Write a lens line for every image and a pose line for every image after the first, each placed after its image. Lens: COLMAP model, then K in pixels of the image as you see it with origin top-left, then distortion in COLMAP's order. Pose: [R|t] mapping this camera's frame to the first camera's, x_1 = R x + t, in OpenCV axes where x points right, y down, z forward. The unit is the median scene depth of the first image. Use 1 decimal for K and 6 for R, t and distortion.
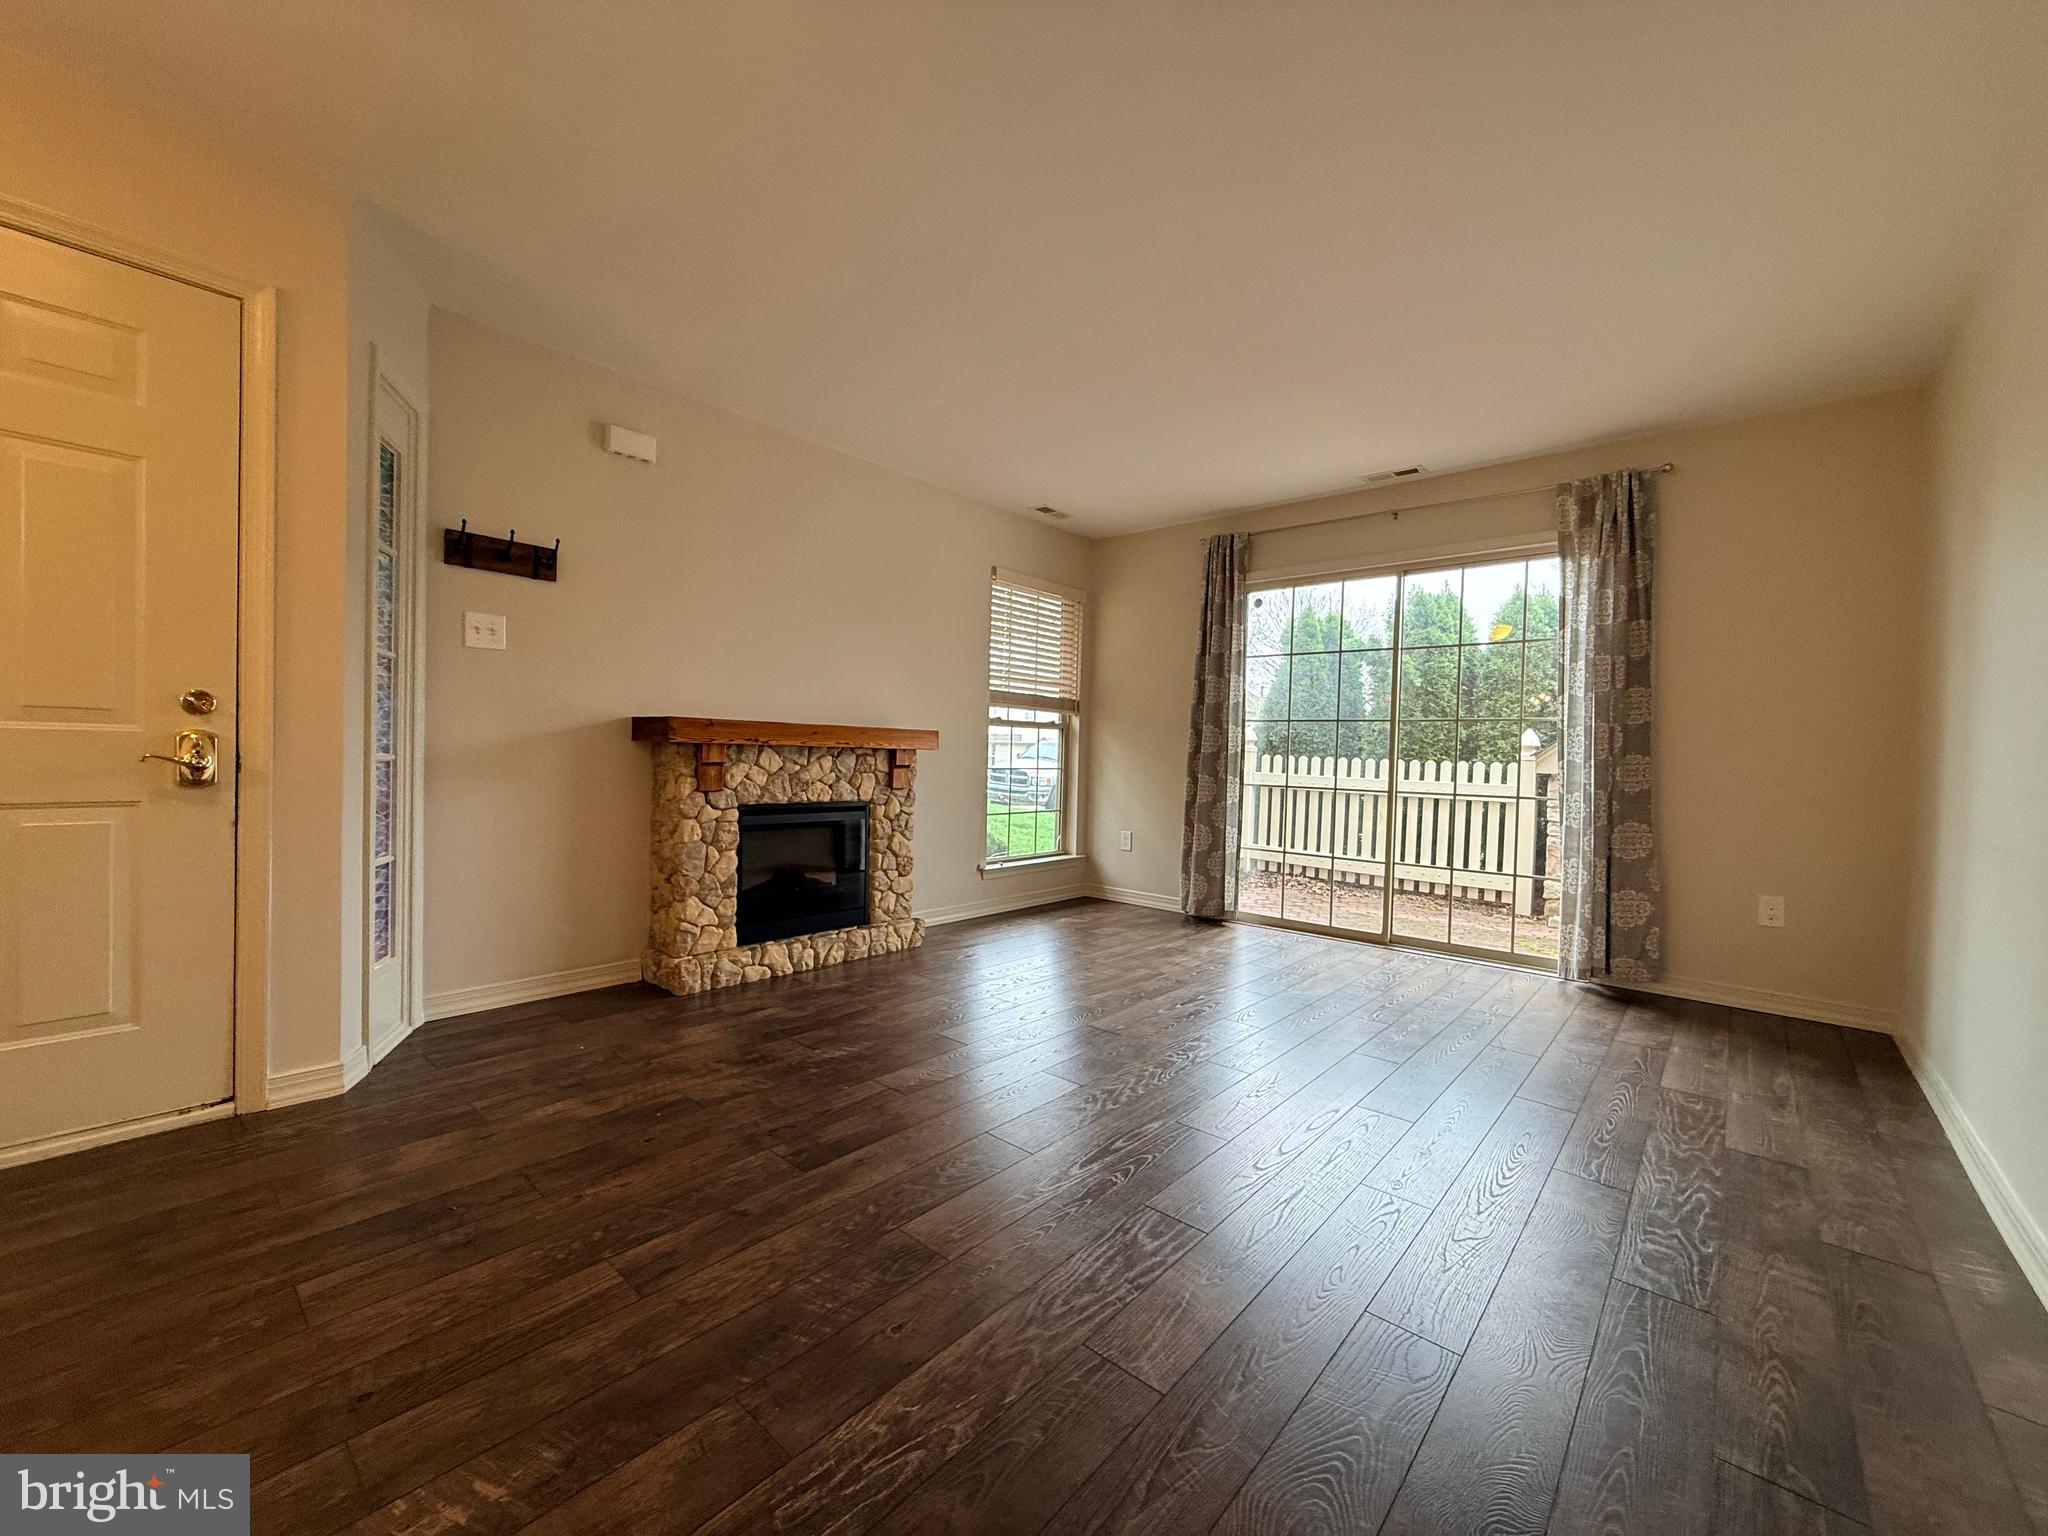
lens RADIAL K [[813.5, 0, 1018.0], [0, 813.5, 762.2], [0, 0, 1]] dist [0.002876, -0.000312]
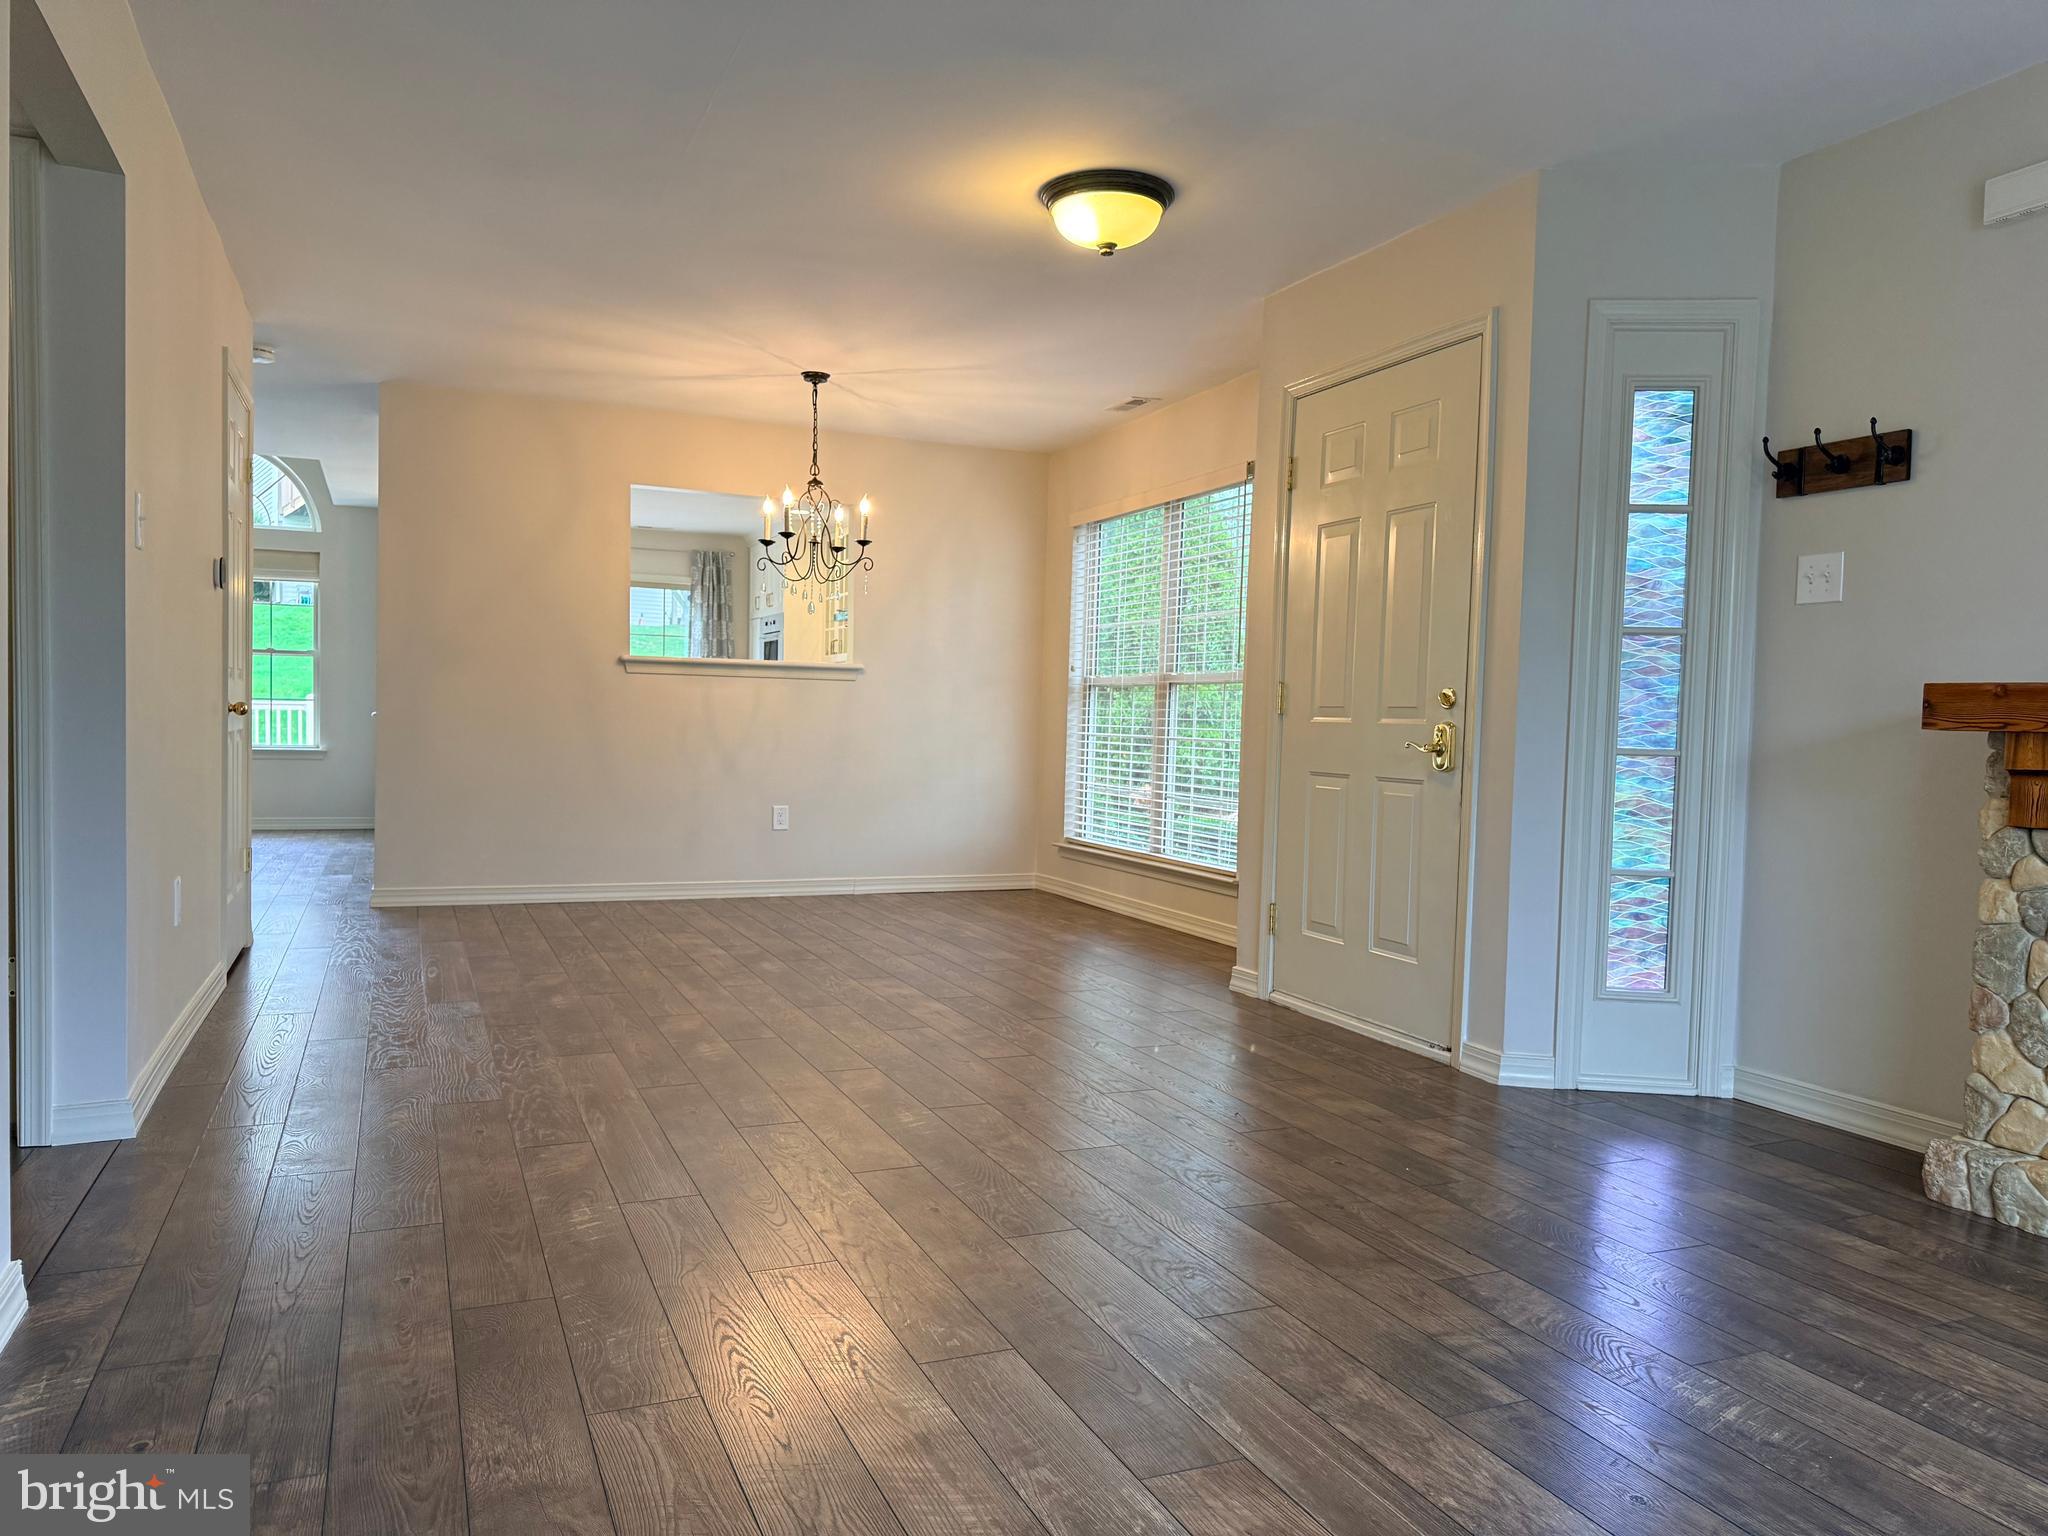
lens RADIAL K [[1442.2, 0, 1024.0], [0, 1442.2, 768.0], [0, 0, 1]] dist [0.083437, -0.110096]
pose [[-0.425186, -0.006347, -0.905084, 0.792421], [-0.048058, 0.998723, 0.015572, 0.016460], [0.903829, 0.050118, -0.424948, 0.934124]]
